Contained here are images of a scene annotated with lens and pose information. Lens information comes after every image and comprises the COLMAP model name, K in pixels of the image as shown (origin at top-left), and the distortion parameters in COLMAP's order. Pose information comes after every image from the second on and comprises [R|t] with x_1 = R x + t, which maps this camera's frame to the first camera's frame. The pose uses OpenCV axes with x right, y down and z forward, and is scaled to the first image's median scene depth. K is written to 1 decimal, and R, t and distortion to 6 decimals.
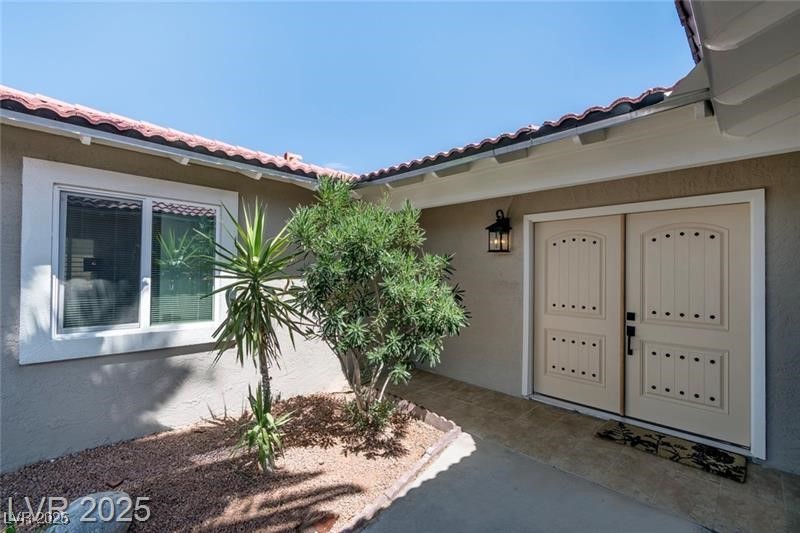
lens RADIAL K [[356.4, 0, 400.0], [0, 356.4, 266.5], [0, 0, 1]] dist [-0.002676, -0.000711]
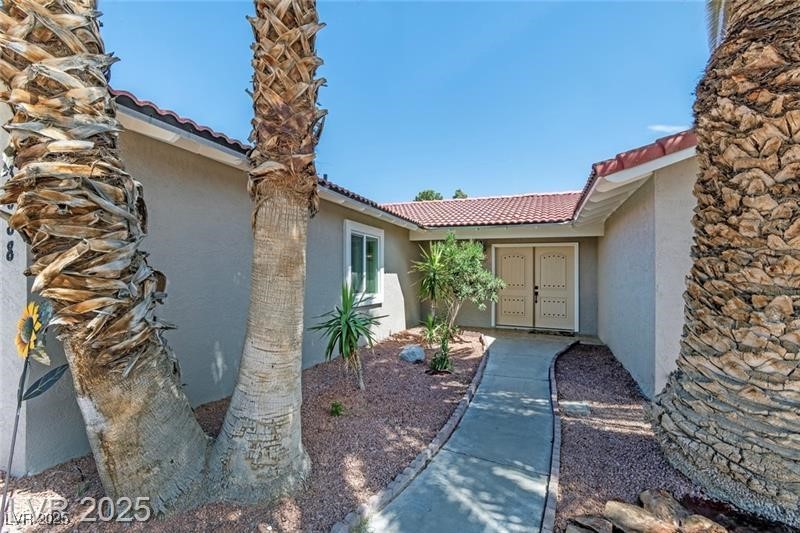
lens RADIAL K [[356.4, 0, 400.0], [0, 356.4, 266.5], [0, 0, 1]] dist [-0.002676, -0.000711]
pose [[0.917406, 0.007729, 0.397877, -1.262163], [-0.006940, 0.999970, -0.003424, 0.005512], [-0.397891, 0.000380, 0.917432, -0.943783]]
